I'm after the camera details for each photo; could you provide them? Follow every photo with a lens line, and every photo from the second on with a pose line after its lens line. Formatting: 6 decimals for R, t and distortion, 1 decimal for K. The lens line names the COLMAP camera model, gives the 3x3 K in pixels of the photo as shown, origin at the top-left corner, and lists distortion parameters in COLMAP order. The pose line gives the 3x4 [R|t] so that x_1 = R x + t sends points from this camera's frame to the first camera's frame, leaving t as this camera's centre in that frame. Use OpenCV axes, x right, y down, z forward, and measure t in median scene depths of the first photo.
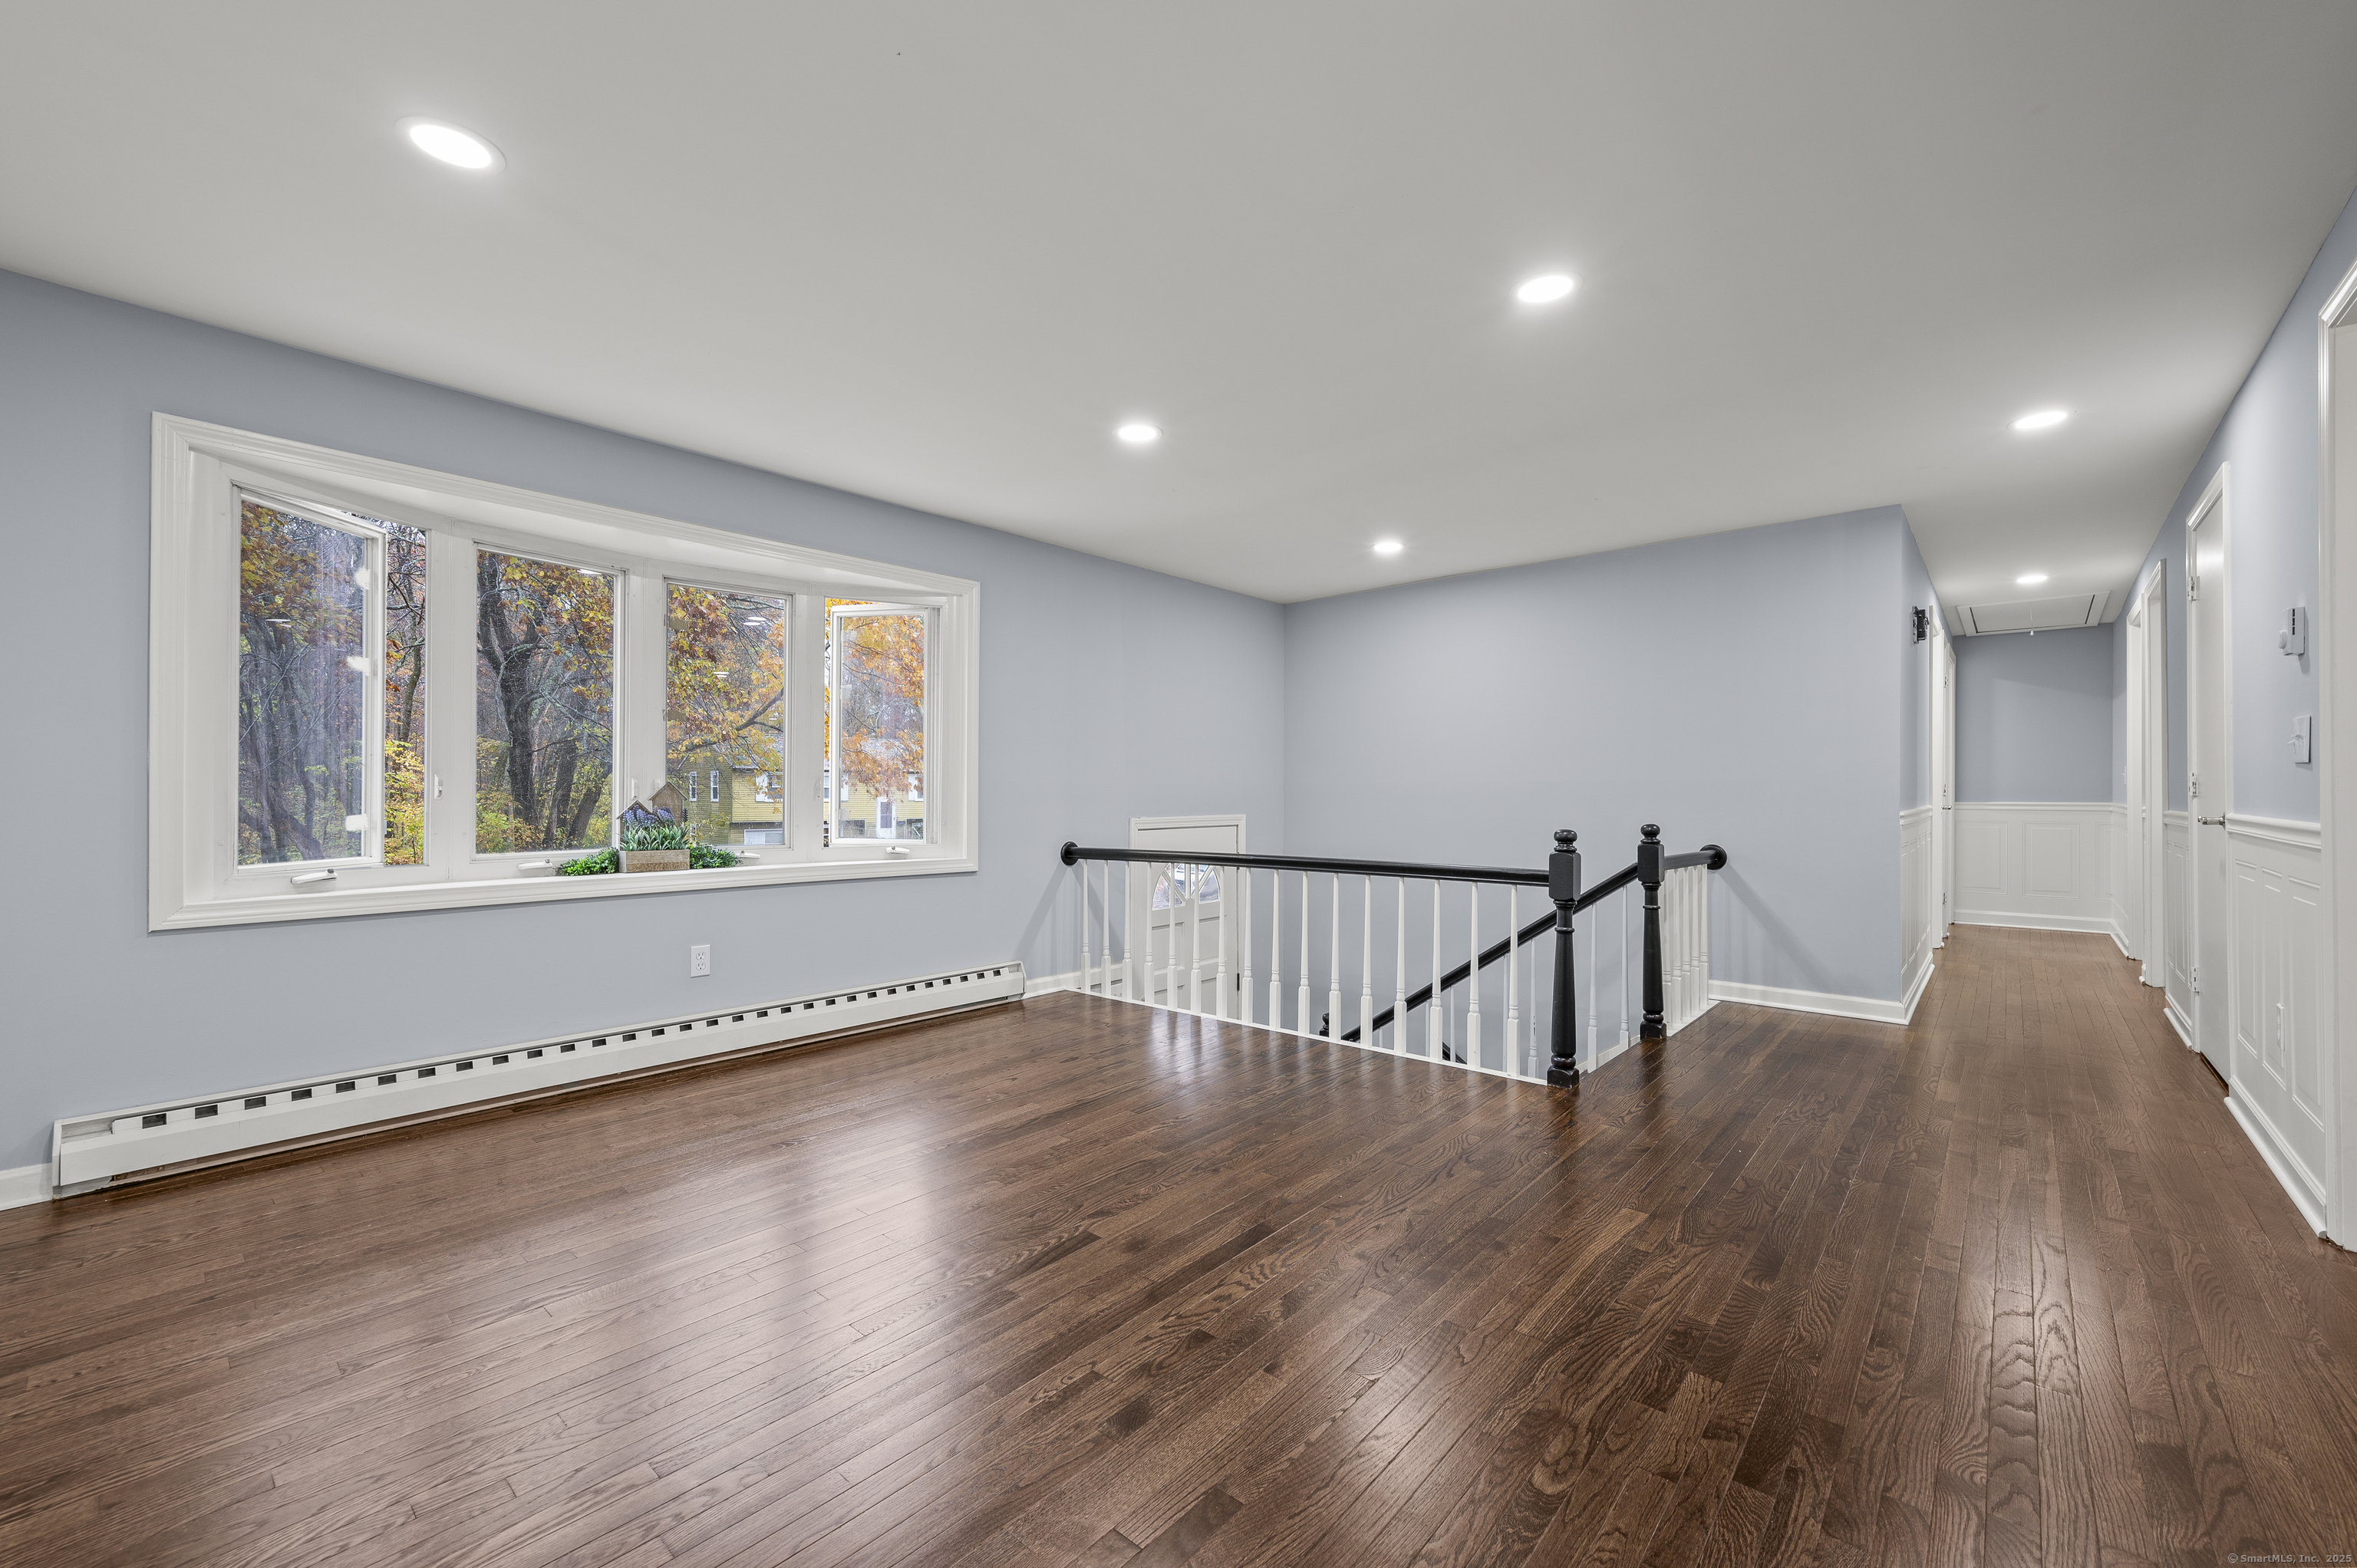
lens RADIAL K [[951.9, 0, 1176.2], [0, 951.9, 791.9], [0, 0, 1]] dist [0.005525, -0.000452]
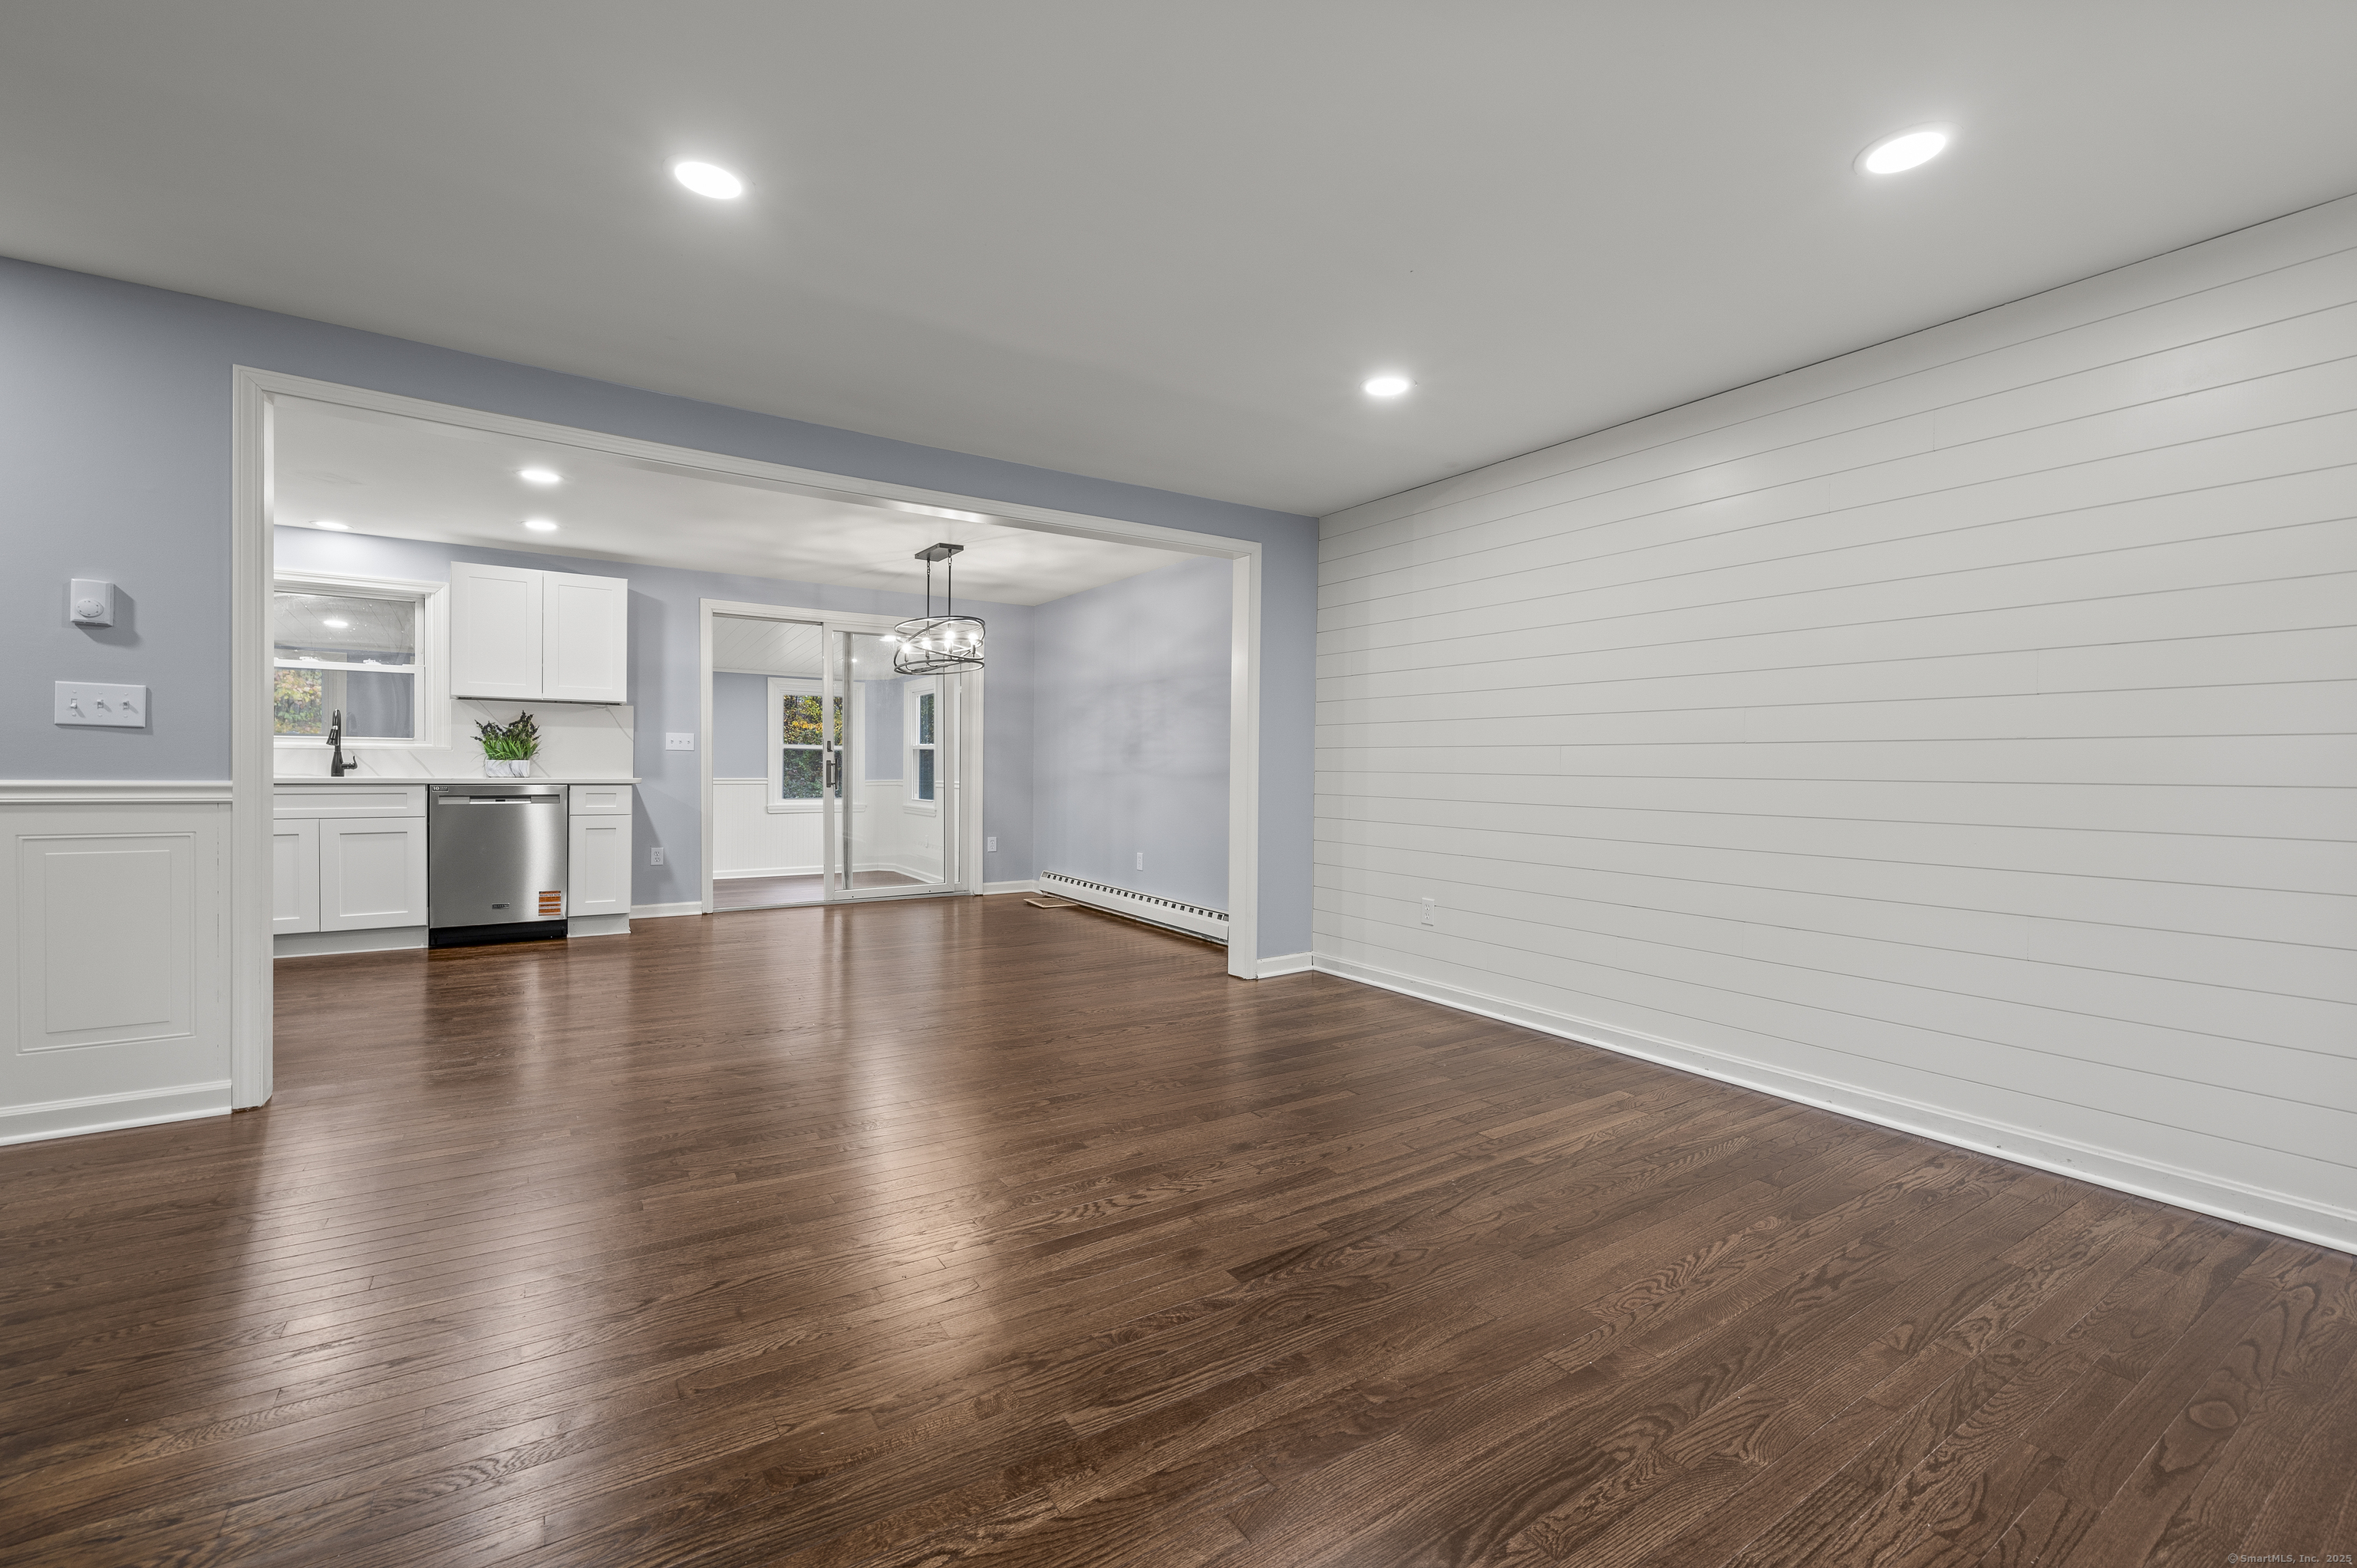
lens RADIAL K [[951.9, 0, 1164.6], [0, 951.9, 780.8], [0, 0, 1]] dist [0.005525, -0.000452]
pose [[-0.961123, -0.003949, 0.276091, -0.168174], [-0.004788, 0.999986, -0.002366, 0.020035], [-0.276078, -0.003596, -0.961129, 1.190284]]
